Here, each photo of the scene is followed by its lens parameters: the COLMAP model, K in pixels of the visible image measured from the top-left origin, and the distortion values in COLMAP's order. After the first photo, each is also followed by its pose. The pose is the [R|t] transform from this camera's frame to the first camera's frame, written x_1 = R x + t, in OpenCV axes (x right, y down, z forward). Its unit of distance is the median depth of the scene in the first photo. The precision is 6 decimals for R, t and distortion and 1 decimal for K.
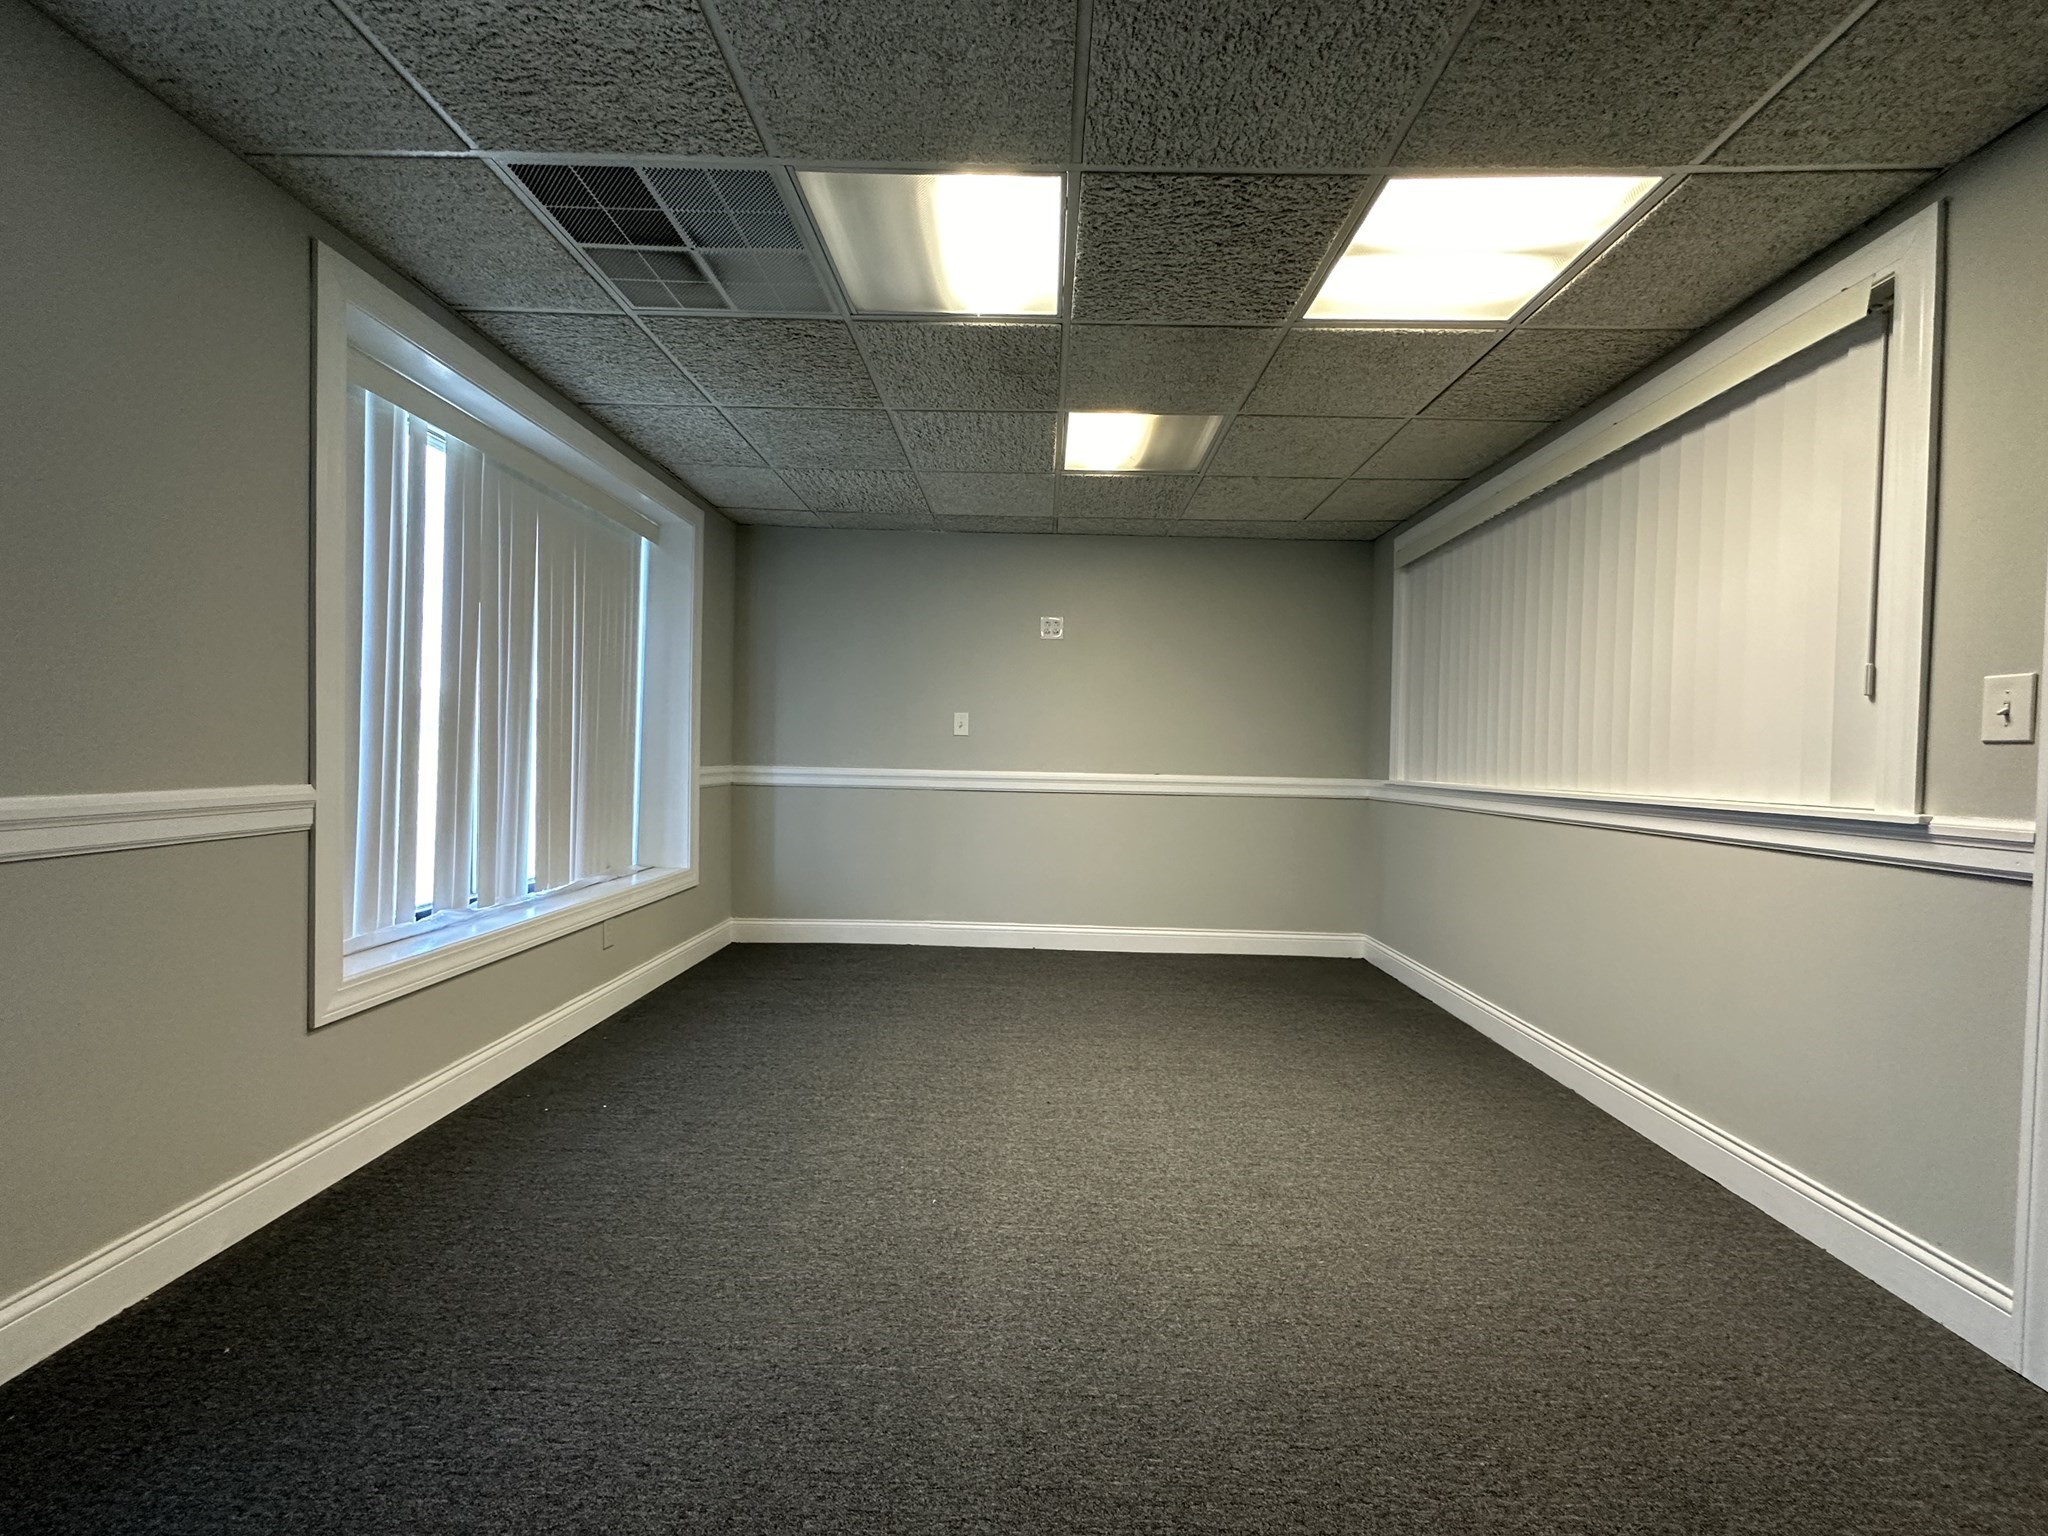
lens RADIAL K [[815.4, 0, 1029.9], [0, 815.4, 764.3], [0, 0, 1]] dist [0.000133, -0.000184]
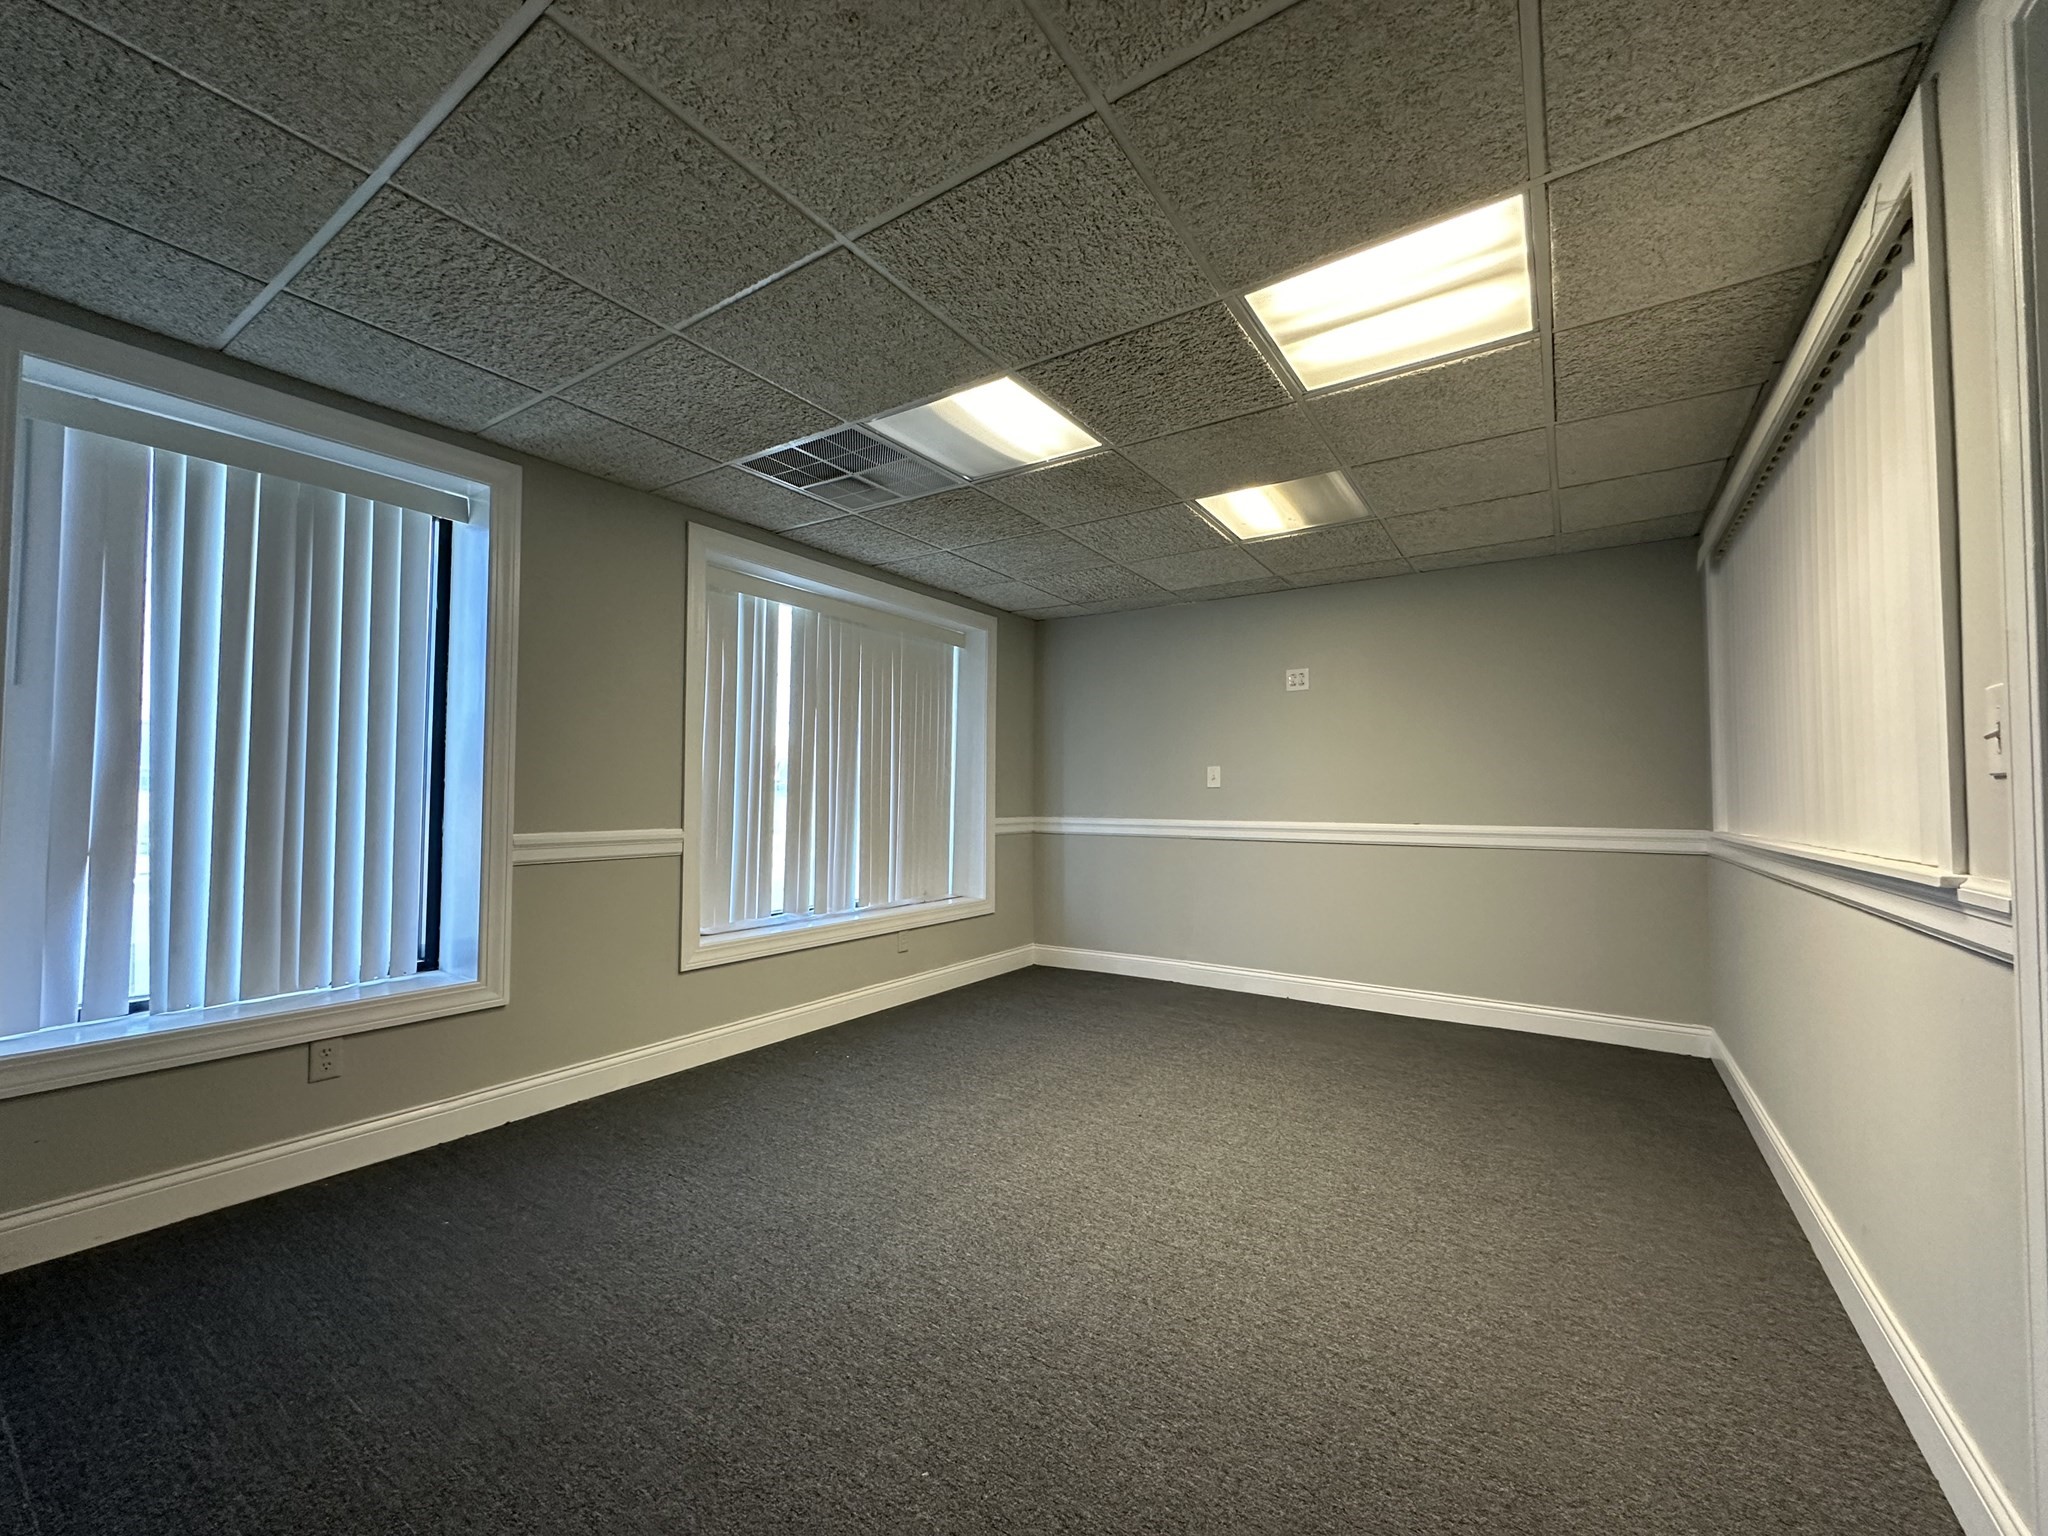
lens RADIAL K [[815.4, 0, 1029.9], [0, 815.4, 764.3], [0, 0, 1]] dist [0.000133, -0.000184]
pose [[0.842391, -0.039472, -0.537419, 0.413115], [0.005511, 0.997893, -0.064654, 0.002540], [0.538838, 0.051502, 0.840833, -0.042261]]
